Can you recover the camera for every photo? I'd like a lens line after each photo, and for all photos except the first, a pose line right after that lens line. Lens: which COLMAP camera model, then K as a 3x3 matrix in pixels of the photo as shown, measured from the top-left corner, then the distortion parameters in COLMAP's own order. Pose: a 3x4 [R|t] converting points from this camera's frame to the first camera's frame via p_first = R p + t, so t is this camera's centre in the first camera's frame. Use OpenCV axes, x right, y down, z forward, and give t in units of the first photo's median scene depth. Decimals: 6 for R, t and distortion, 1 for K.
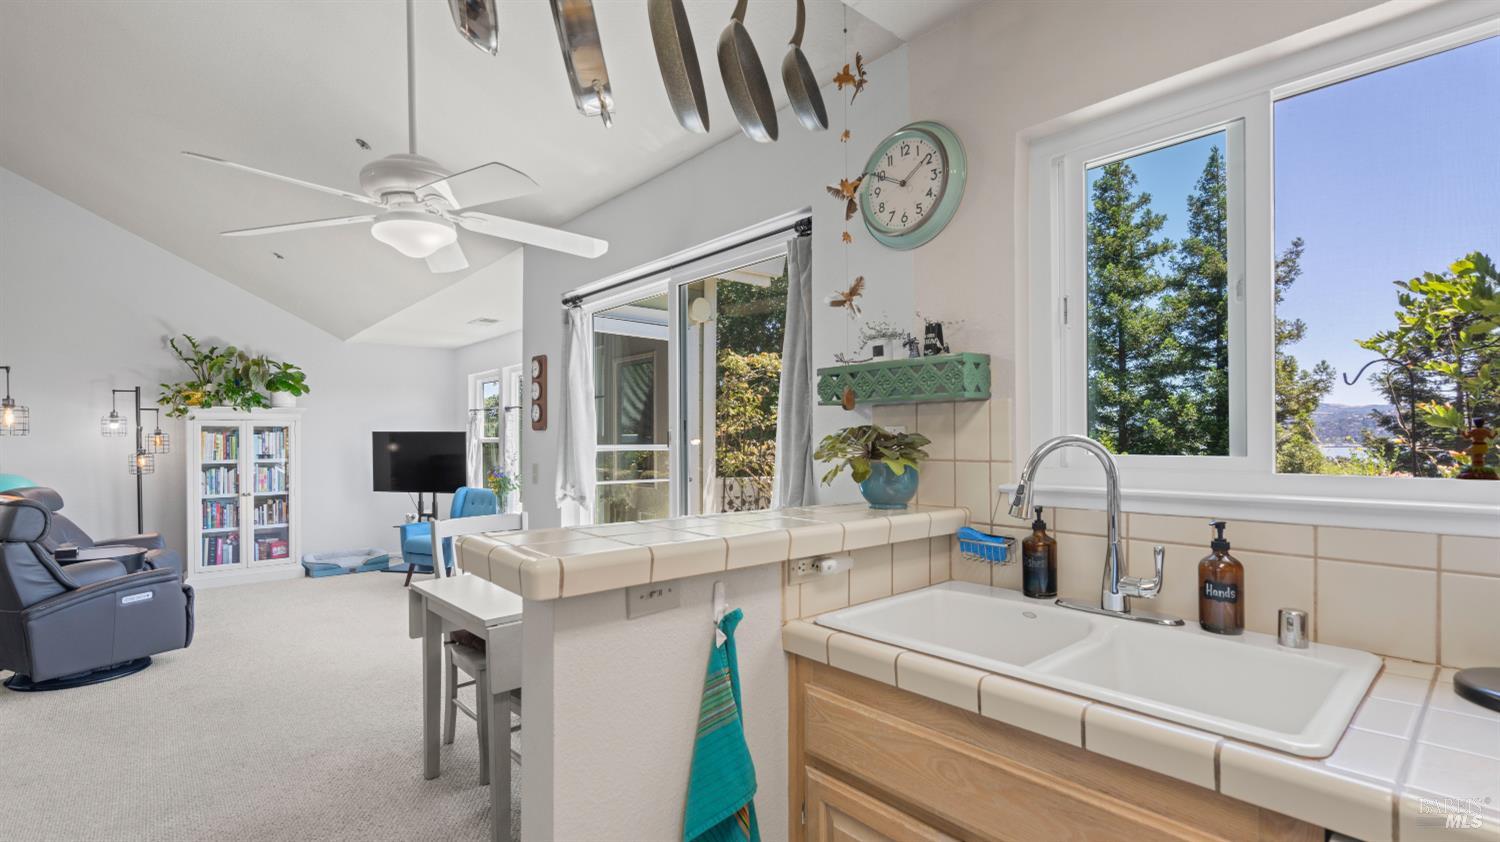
lens RADIAL K [[685.2, 0, 748.1], [0, 685.2, 437.3], [0, 0, 1]] dist [-0.003339, 0.000366]
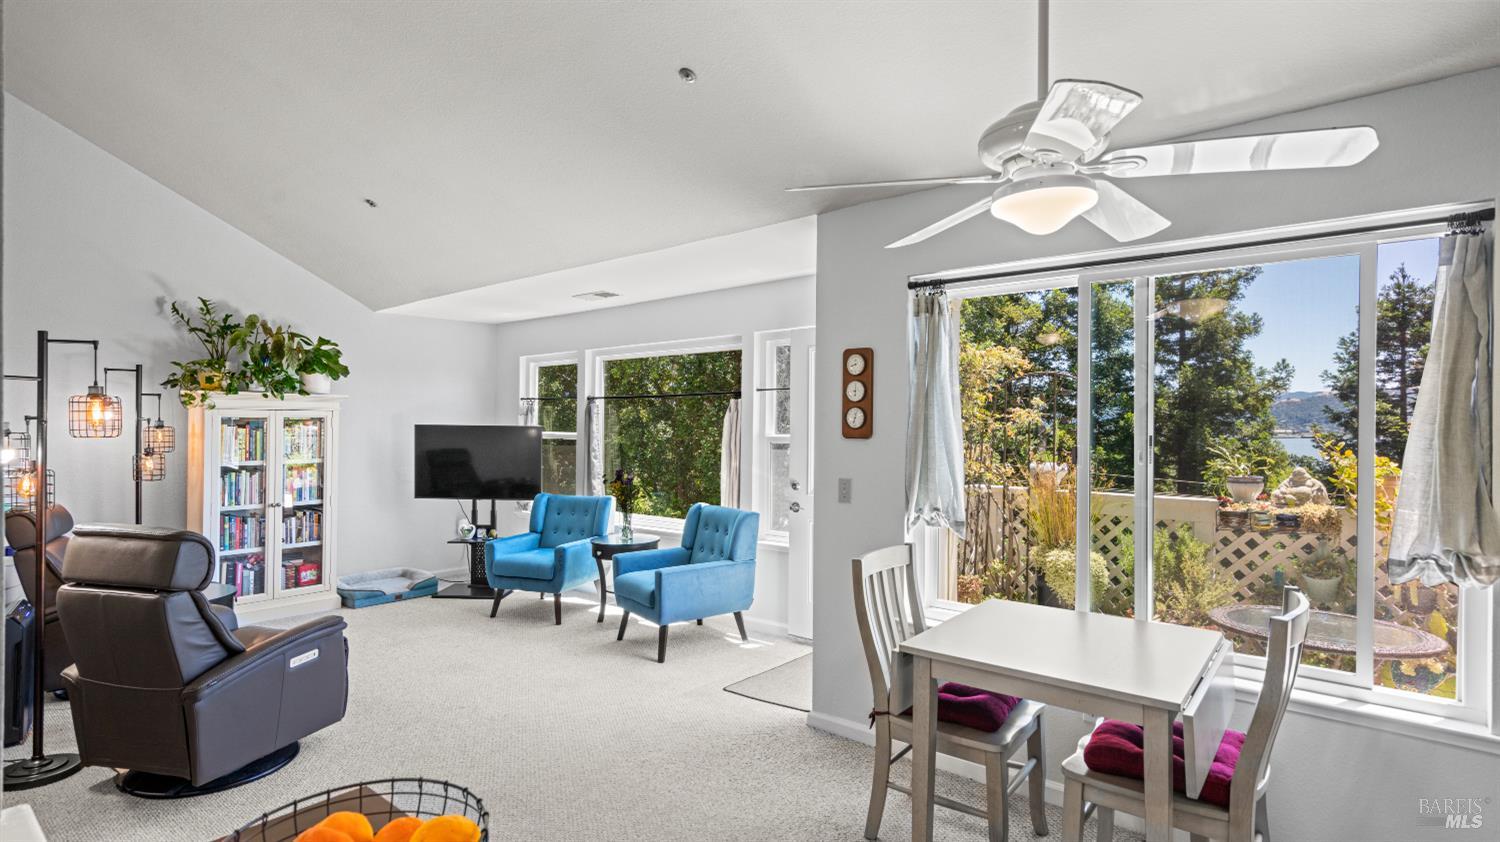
lens RADIAL K [[745.1, 0, 750.0], [0, 745.1, 421.0], [0, 0, 1]] dist [0.003701, 0.000446]
pose [[0.988033, 0.012678, 0.153718, -0.327737], [-0.012197, 0.999917, -0.004069, -0.015436], [-0.153757, 0.002146, 0.988106, 0.075099]]
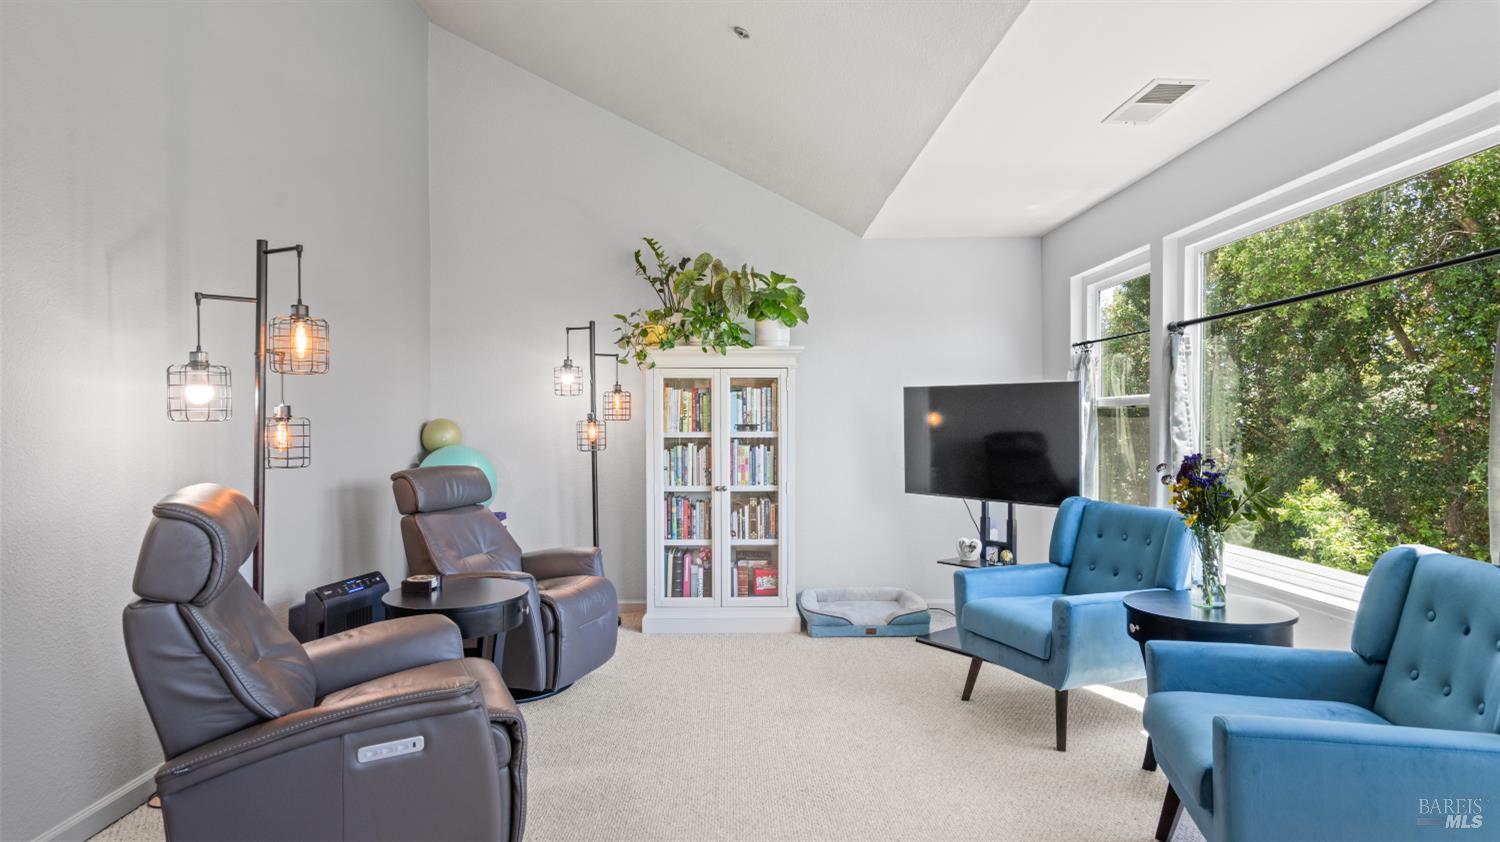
lens RADIAL K [[793.4, 0, 750.0], [0, 793.4, 421.0], [0, 0, 1]] dist [0.015311, -0.000007]
pose [[0.768336, 0.004093, -0.640033, -0.252610], [-0.002921, 0.999992, 0.002887, 0.020353], [0.640040, -0.000349, 0.768342, 0.463044]]
